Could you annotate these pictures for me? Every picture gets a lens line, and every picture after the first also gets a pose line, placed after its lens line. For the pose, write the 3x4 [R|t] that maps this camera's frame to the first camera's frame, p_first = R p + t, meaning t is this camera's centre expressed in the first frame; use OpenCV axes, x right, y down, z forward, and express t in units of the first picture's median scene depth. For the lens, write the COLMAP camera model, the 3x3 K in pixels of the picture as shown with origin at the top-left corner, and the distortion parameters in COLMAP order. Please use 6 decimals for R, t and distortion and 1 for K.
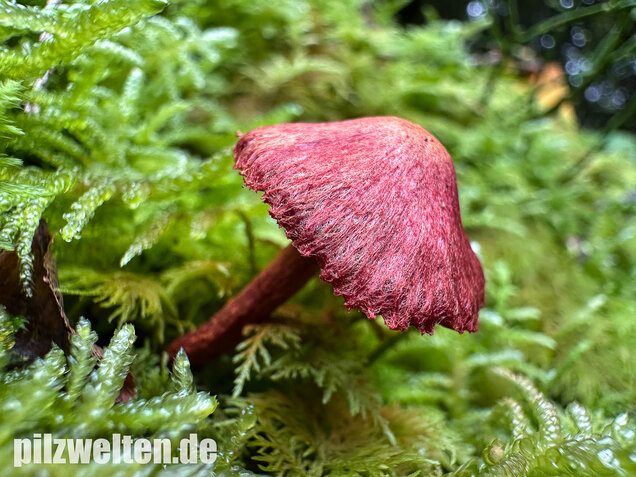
lens RADIAL K [[473.9, 0, 318.0], [0, 473.9, 238.5], [0, 0, 1]] dist [-0.002174, -0.027609]
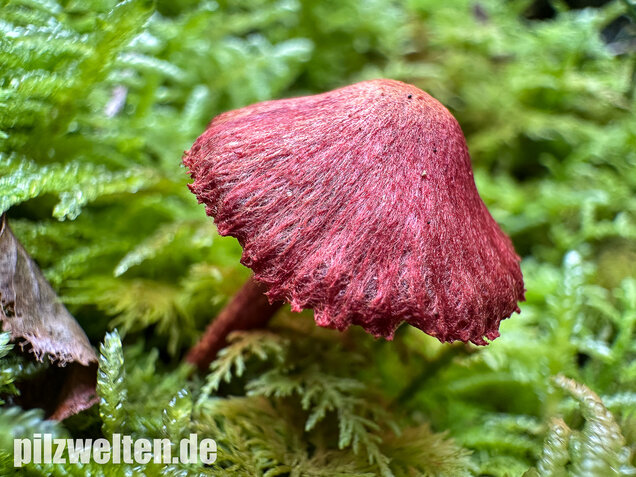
lens RADIAL K [[490.9, 0, 319.9], [0, 490.9, 236.8], [0, 0, 1]] dist [-0.029489, 0.000139]
pose [[0.951393, -0.030205, -0.306494, 0.371553], [0.005675, 0.996729, -0.080613, 0.102689], [0.307926, 0.074955, 0.948453, 0.218432]]
